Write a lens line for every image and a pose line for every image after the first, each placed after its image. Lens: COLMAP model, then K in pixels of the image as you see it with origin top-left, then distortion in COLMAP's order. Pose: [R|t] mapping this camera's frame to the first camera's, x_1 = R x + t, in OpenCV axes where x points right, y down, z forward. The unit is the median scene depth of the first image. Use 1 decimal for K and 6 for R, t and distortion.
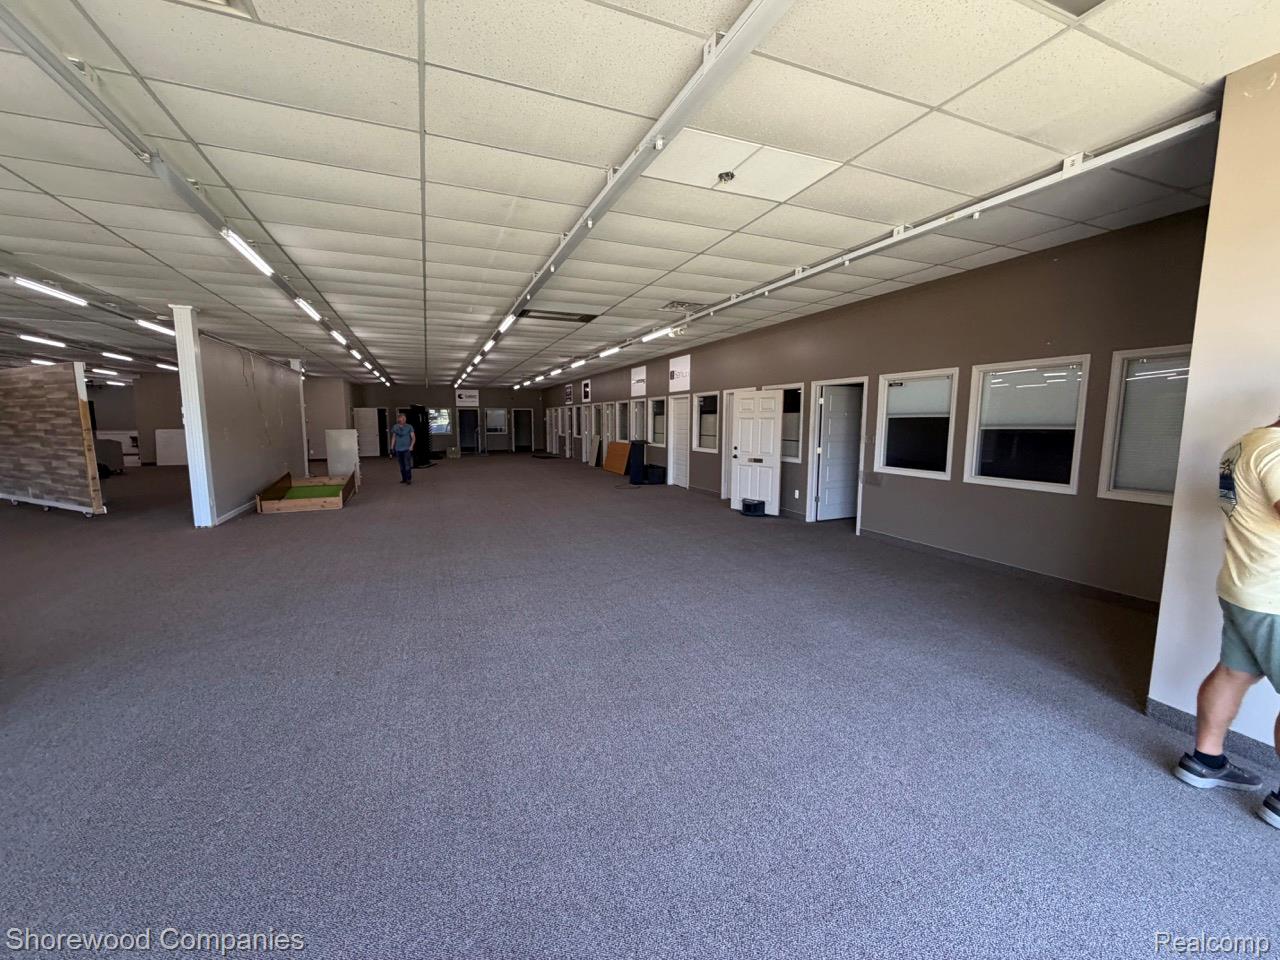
lens RADIAL K [[507.9, 0, 635.9], [0, 507.9, 481.0], [0, 0, 1]] dist [0.000857, 0.000164]
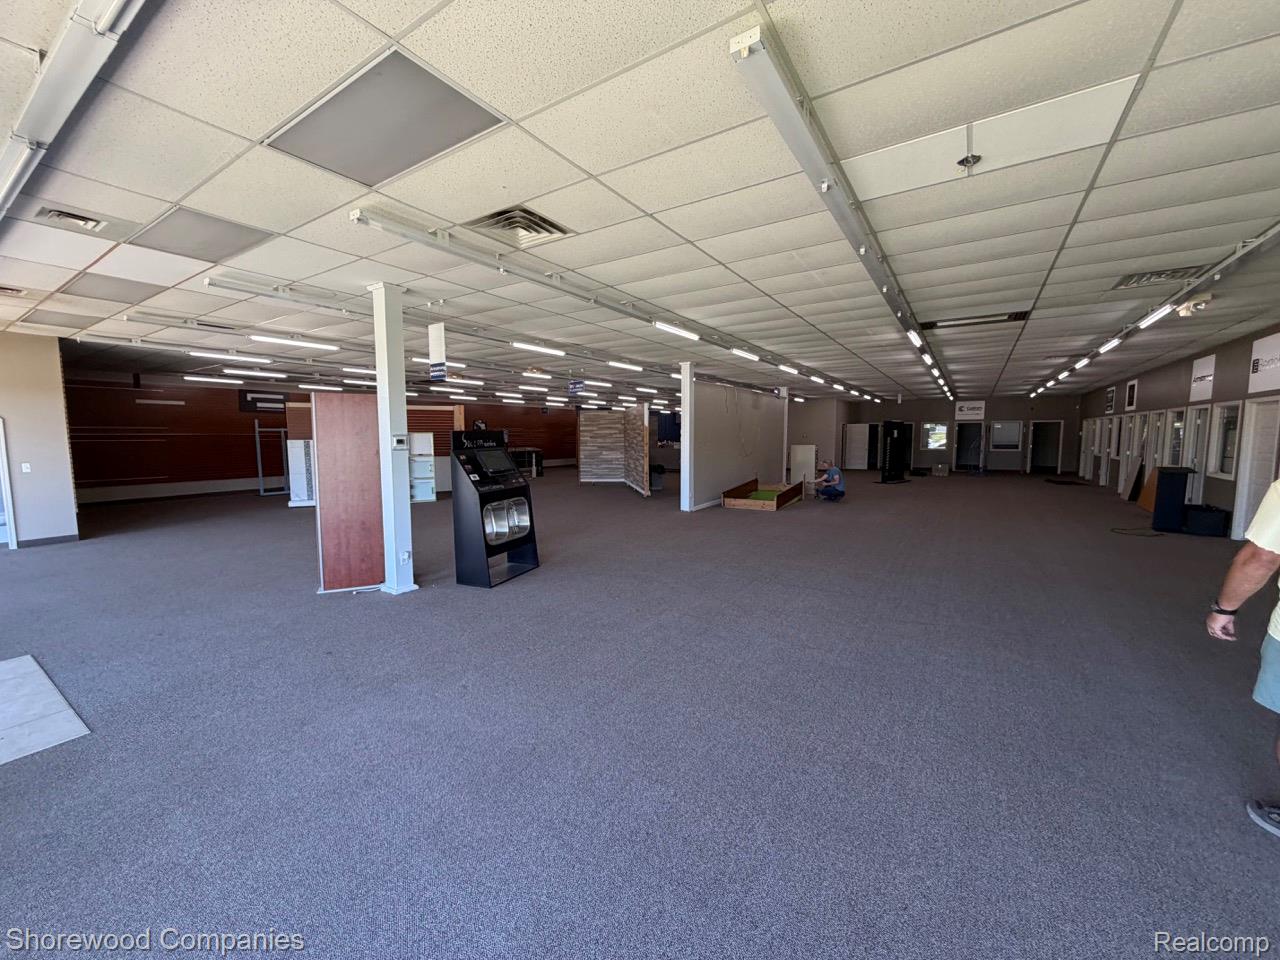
lens RADIAL K [[507.9, 0, 635.9], [0, 507.9, 481.0], [0, 0, 1]] dist [0.000857, 0.000164]
pose [[0.566648, 0.072862, -0.820732, 0.241878], [-0.093757, 0.995315, 0.023629, -0.015876], [0.818608, 0.063560, 0.570825, 0.040172]]
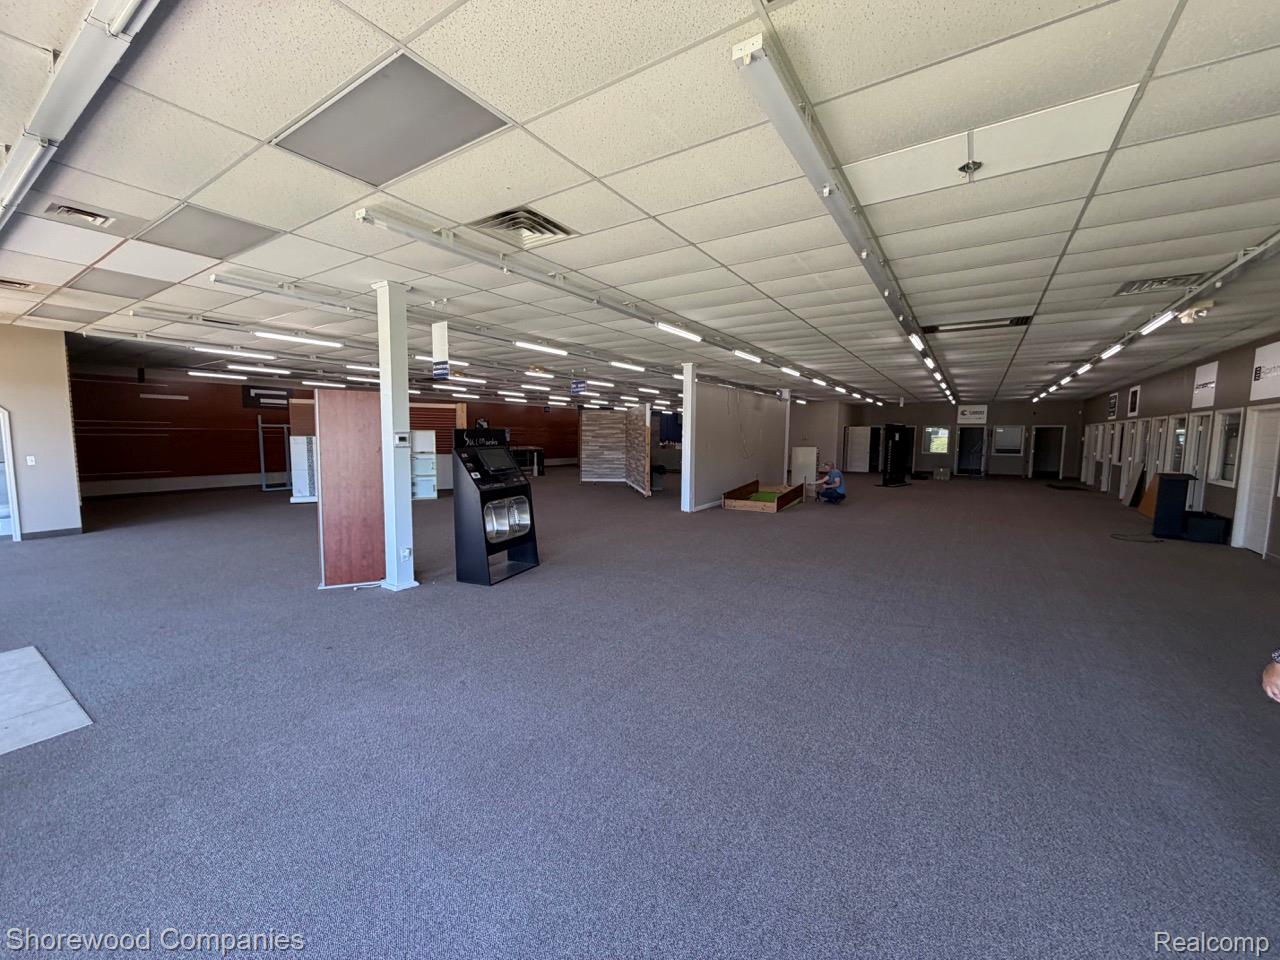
lens RADIAL K [[507.9, 0, 635.9], [0, 507.9, 481.0], [0, 0, 1]] dist [0.000857, 0.000164]
pose [[0.563480, 0.079463, -0.822299, 0.245029], [-0.105738, 0.994114, 0.023609, -0.015930], [0.819335, 0.073645, 0.568566, 0.039501]]
